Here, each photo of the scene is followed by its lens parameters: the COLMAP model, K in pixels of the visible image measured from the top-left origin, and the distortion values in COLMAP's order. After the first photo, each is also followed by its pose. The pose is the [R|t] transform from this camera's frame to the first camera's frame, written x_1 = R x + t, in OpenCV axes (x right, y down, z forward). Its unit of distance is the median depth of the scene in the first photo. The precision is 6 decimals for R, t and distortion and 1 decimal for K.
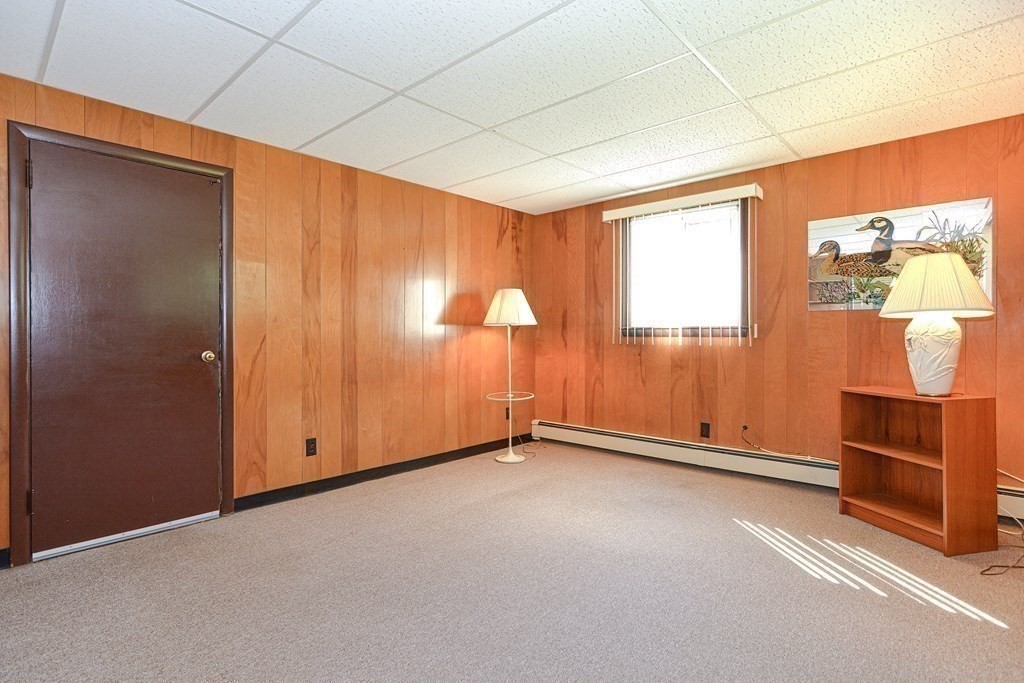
lens RADIAL K [[512.5, 0, 516.2], [0, 512.5, 338.1], [0, 0, 1]] dist [-0.015819, 0.005185]
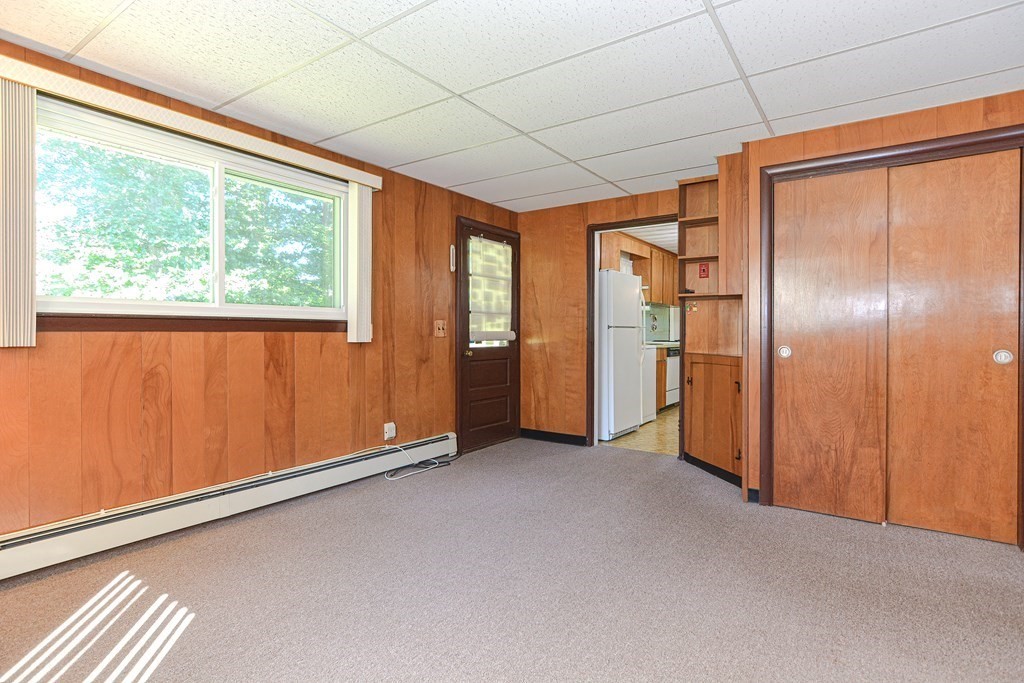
lens RADIAL K [[512.5, 0, 509.3], [0, 512.5, 336.1], [0, 0, 1]] dist [-0.015819, 0.005185]
pose [[-0.992835, 0.000464, -0.119494, 0.113879], [-0.001635, 0.999846, 0.017468, -0.007591], [0.119483, 0.017539, -0.992681, 1.287674]]
